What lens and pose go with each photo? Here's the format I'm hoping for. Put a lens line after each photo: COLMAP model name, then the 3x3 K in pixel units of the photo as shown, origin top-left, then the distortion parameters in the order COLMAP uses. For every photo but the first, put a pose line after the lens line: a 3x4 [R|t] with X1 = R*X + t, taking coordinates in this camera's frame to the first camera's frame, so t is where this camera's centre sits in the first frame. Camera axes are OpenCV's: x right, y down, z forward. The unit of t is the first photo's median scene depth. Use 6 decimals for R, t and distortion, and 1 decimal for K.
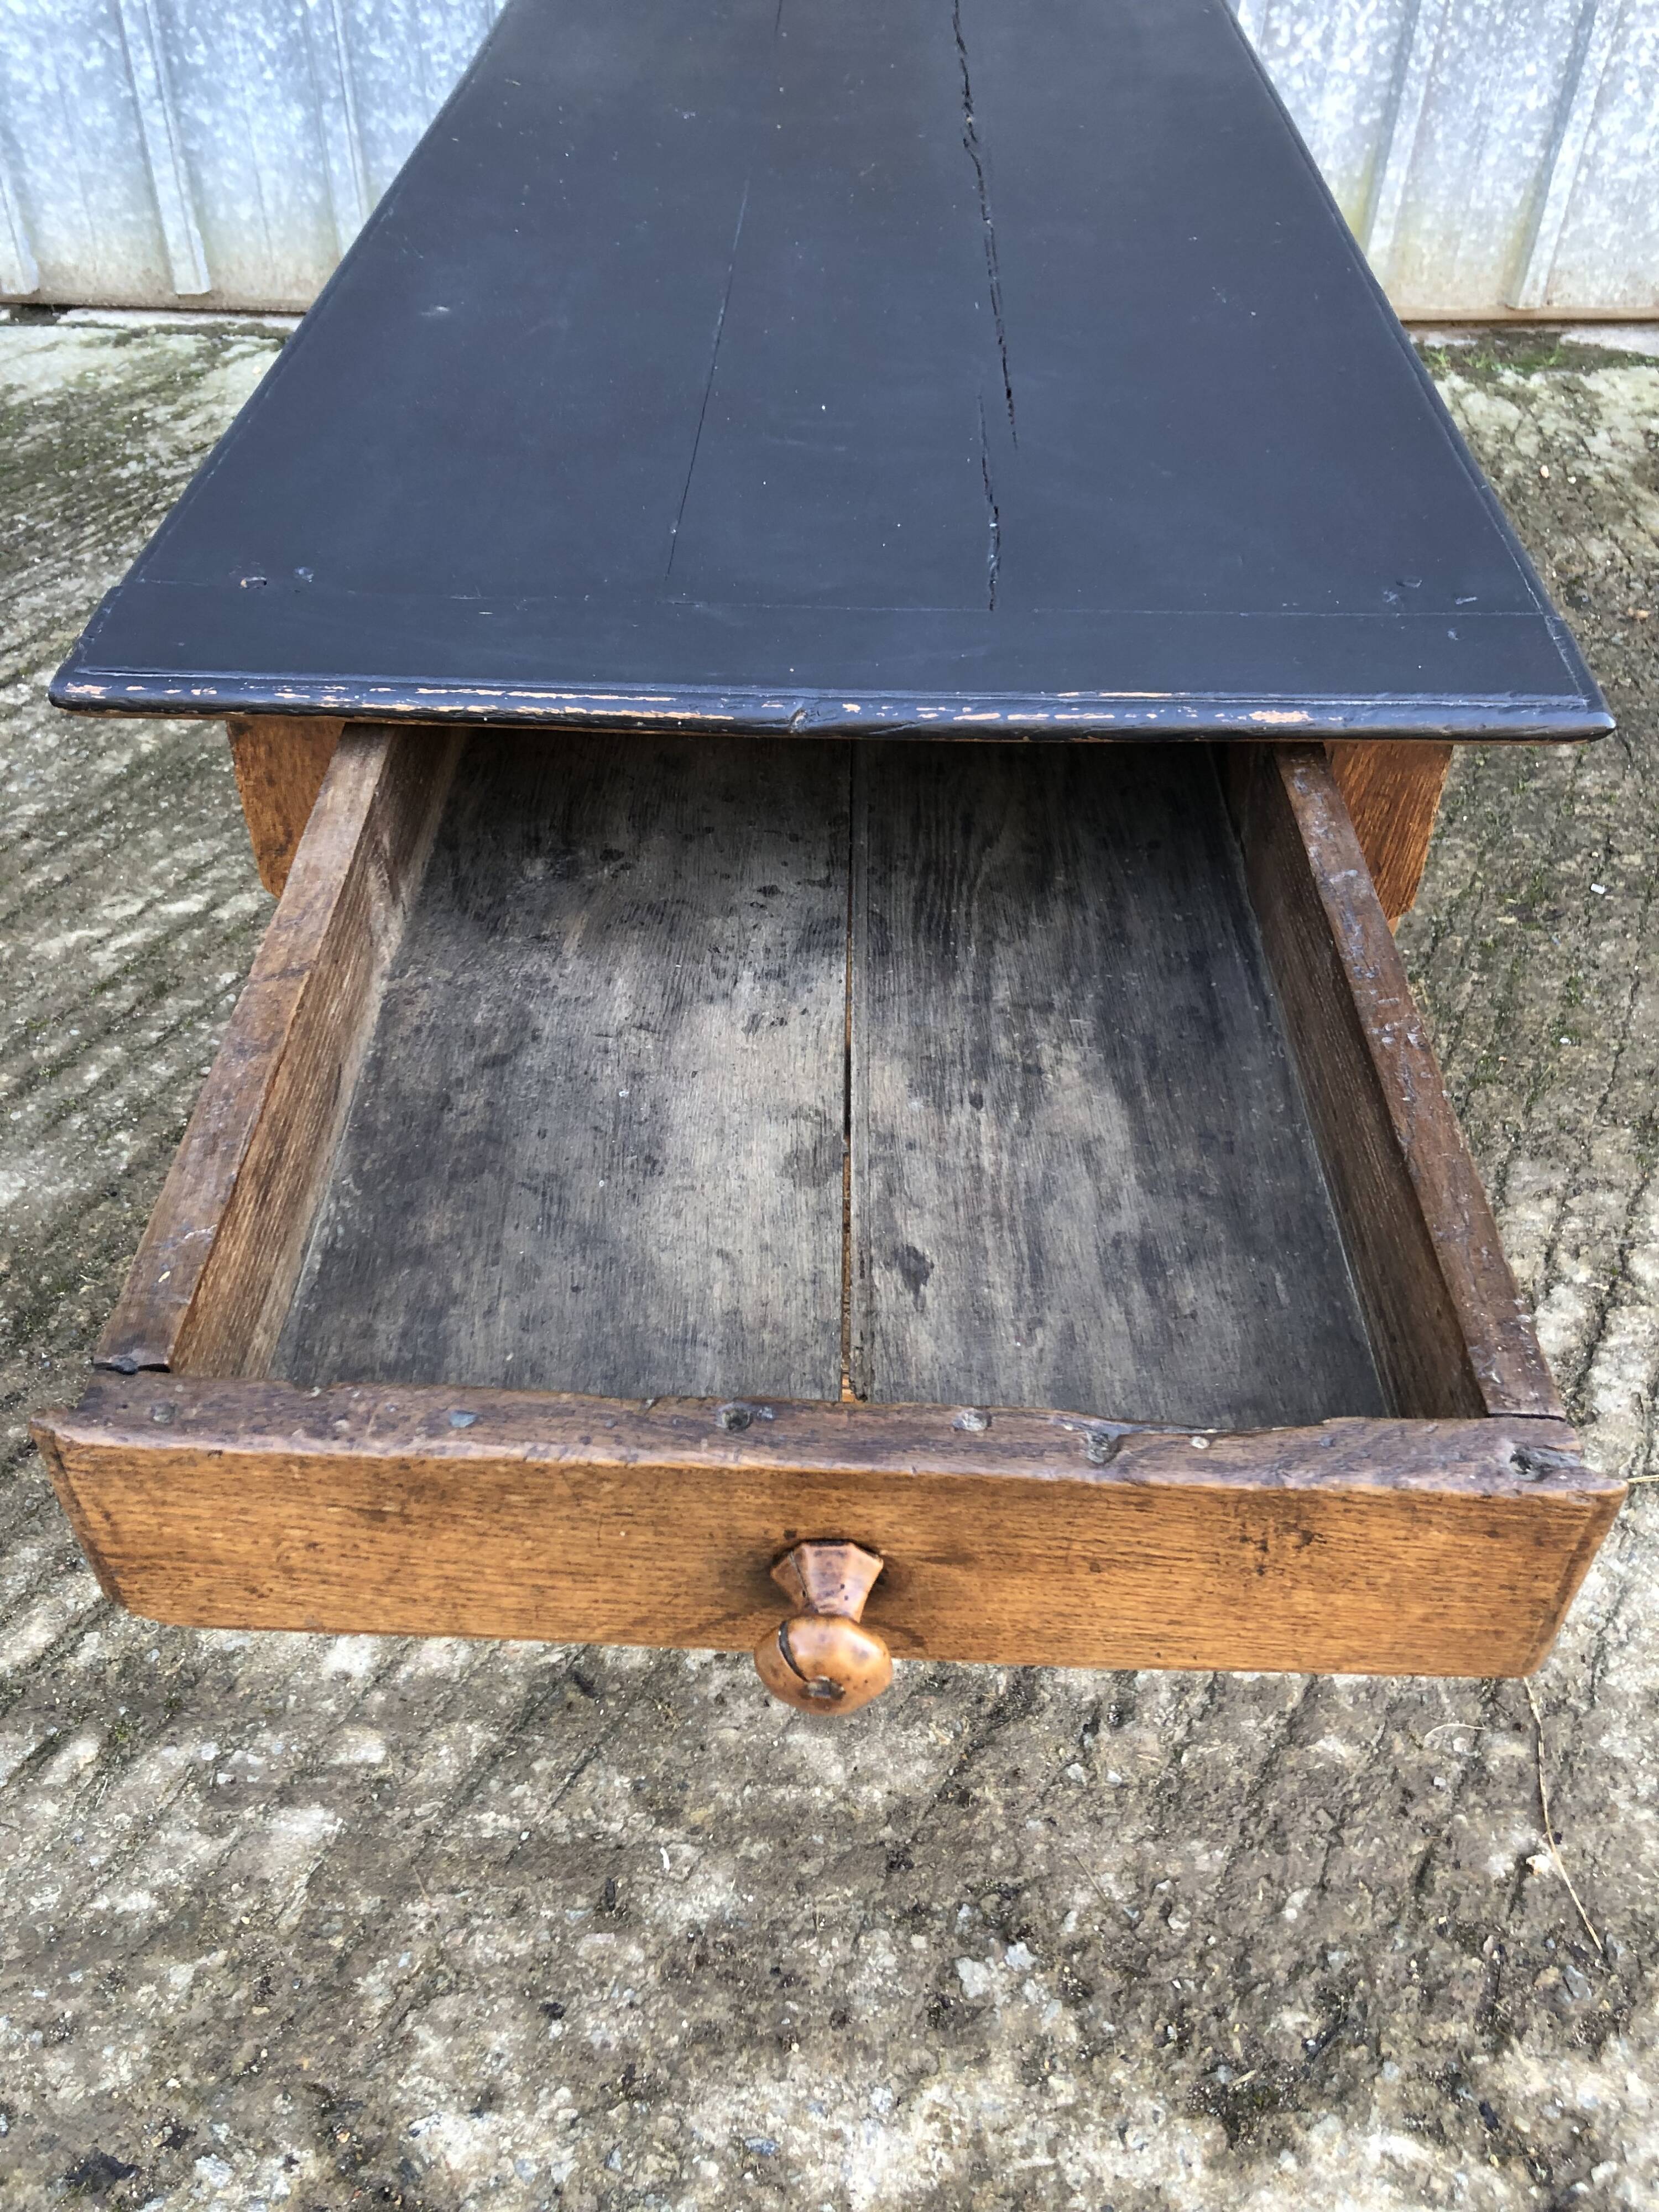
lens RADIAL K [[1841.7, 0, 831.0], [0, 1841.7, 1087.8], [0, 0, 1]] dist [-0.033466, 0.109362]
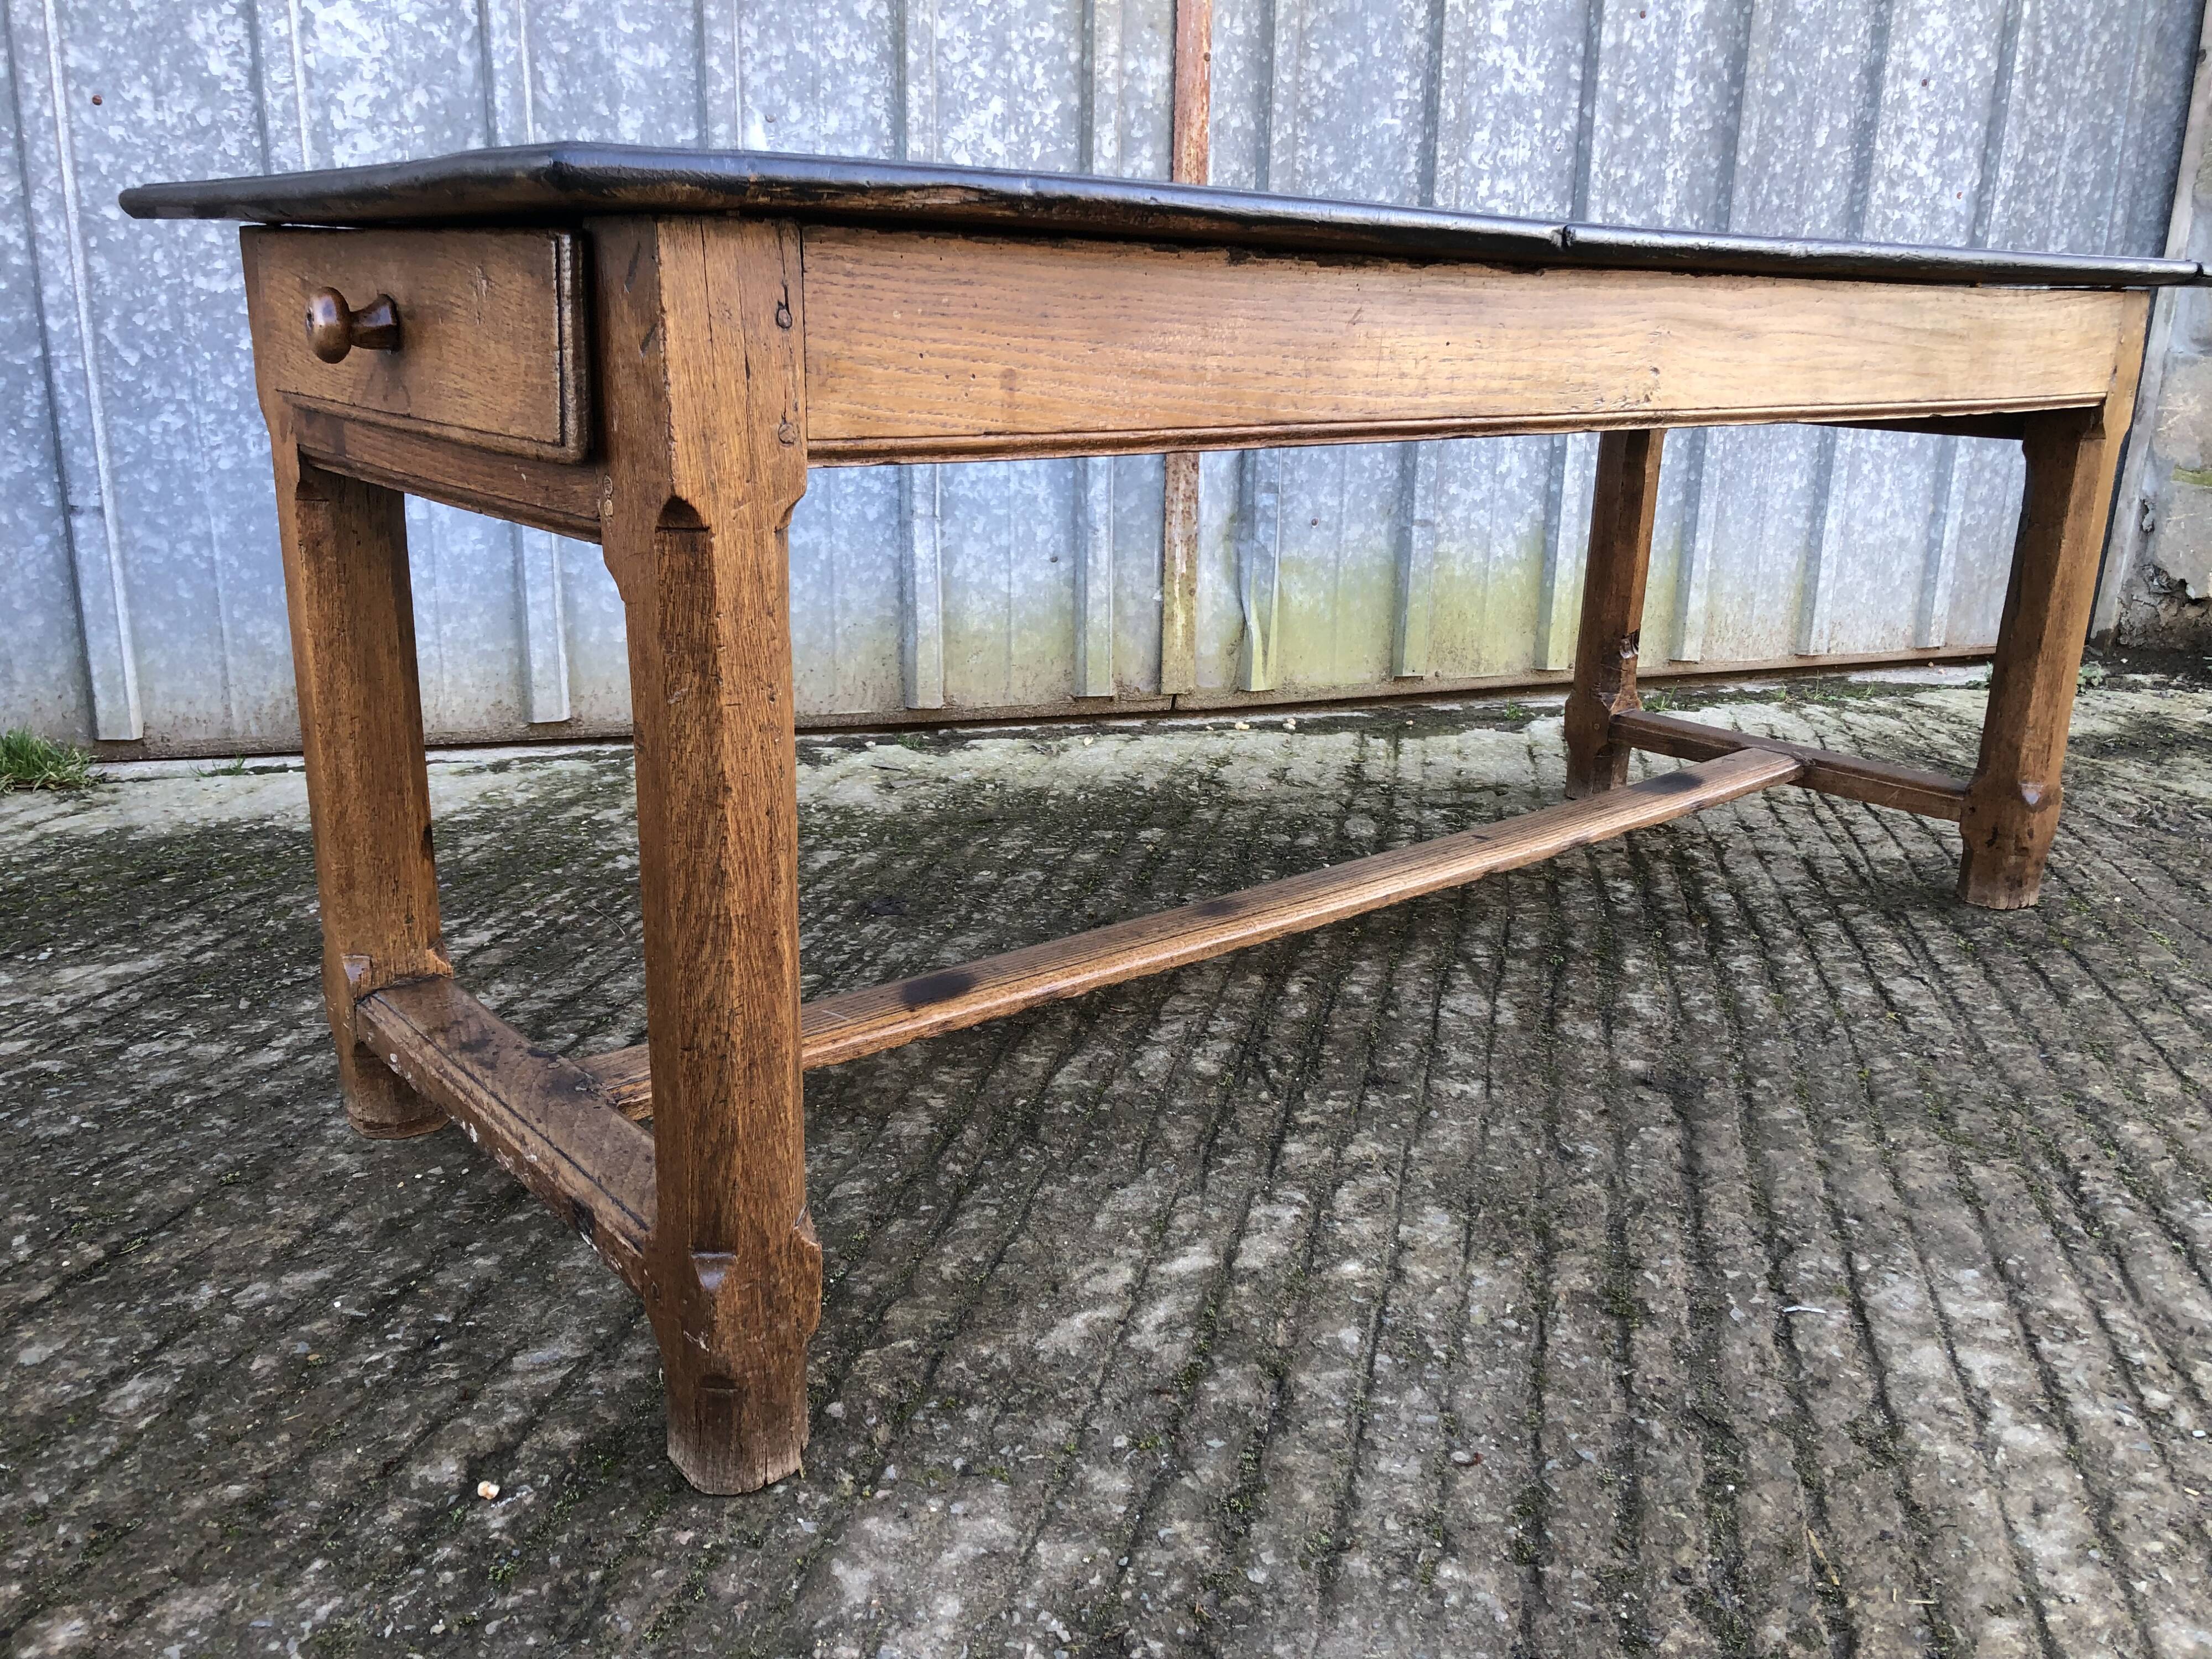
lens RADIAL K [[1835.9, 0, 1080.0], [0, 1835.9, 798.4], [0, 0, 1]] dist [-0.016975, 0.077909]
pose [[0.957137, -0.082299, 0.277698, -0.545162], [0.197962, 0.885762, -0.419806, 0.025542], [-0.211425, 0.456785, 0.864087, 0.326417]]
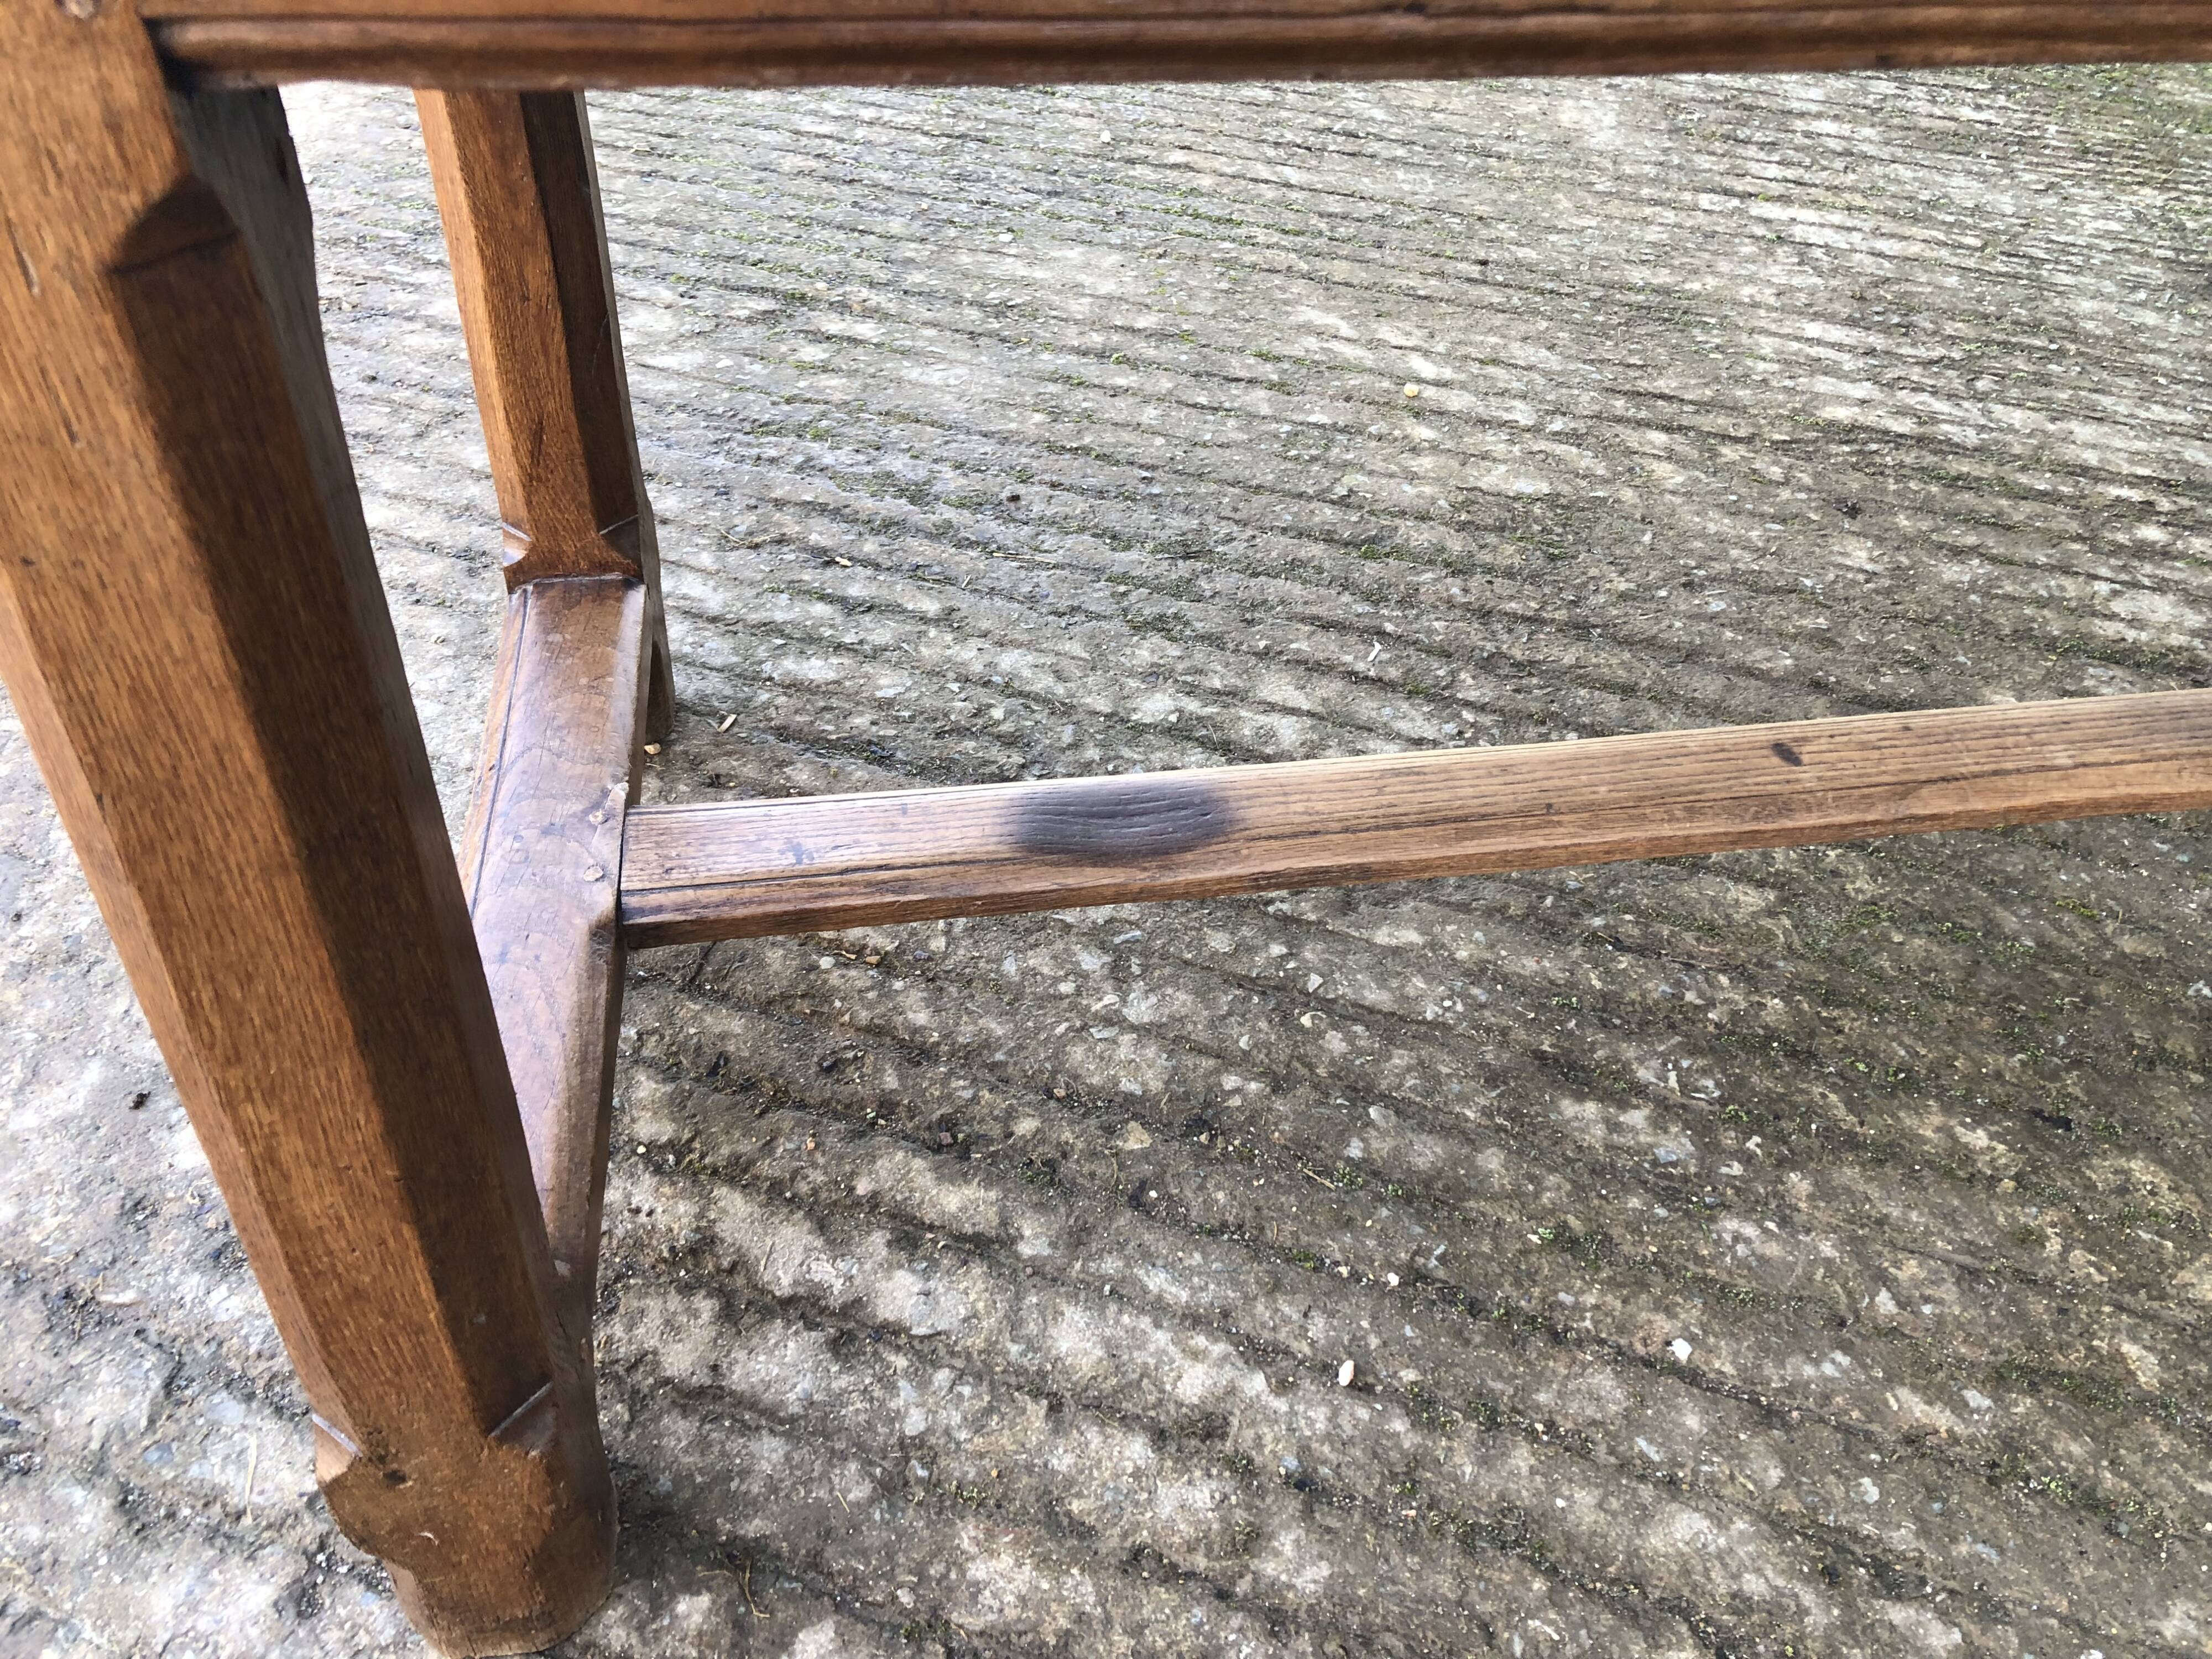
lens RADIAL K [[1775.9, 0, 1116.6], [0, 1775.9, 827.2], [0, 0, 1]] dist [0.088287, -0.143052]
pose [[0.189024, 0.628083, -0.754839, 0.339472], [-0.681297, 0.637470, 0.359815, -0.155105], [0.707181, 0.446255, 0.548408, 0.534875]]
